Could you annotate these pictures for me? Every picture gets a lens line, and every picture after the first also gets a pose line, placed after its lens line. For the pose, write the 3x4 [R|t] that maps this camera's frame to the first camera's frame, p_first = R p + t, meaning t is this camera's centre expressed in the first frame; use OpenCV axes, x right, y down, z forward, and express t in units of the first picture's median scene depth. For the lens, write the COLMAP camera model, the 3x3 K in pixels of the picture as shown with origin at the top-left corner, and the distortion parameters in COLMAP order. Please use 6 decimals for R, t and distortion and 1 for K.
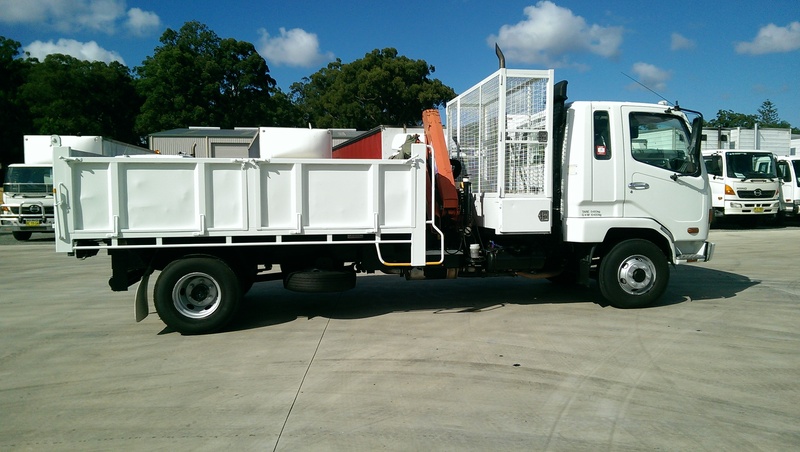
lens RADIAL K [[575.1, 0, 400.0], [0, 575.1, 226.0], [0, 0, 1]] dist [0.069522, -0.086339]
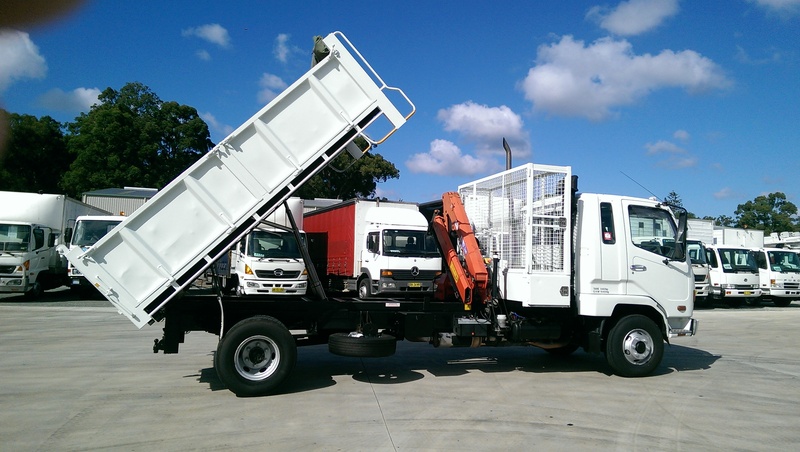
lens RADIAL K [[578.0, 0, 405.6], [0, 578.0, 213.8], [0, 0, 1]] dist [0.062483, -0.086268]
pose [[0.990317, 0.048441, 0.130101, -0.206763], [-0.029304, 0.988973, -0.145168, 0.006316], [-0.135699, 0.139949, 0.980816, -0.094326]]
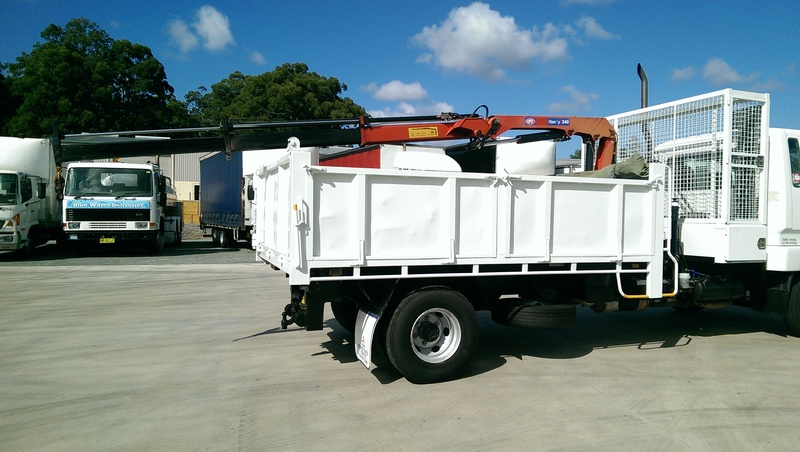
lens RADIAL K [[575.1, 0, 400.0], [0, 575.1, 226.0], [0, 0, 1]] dist [0.069522, -0.086339]
pose [[0.979643, 0.016828, 0.200039, -0.505798], [-0.010284, 0.999379, -0.033710, -0.008196], [-0.200482, 0.030966, 0.979208, 0.169747]]
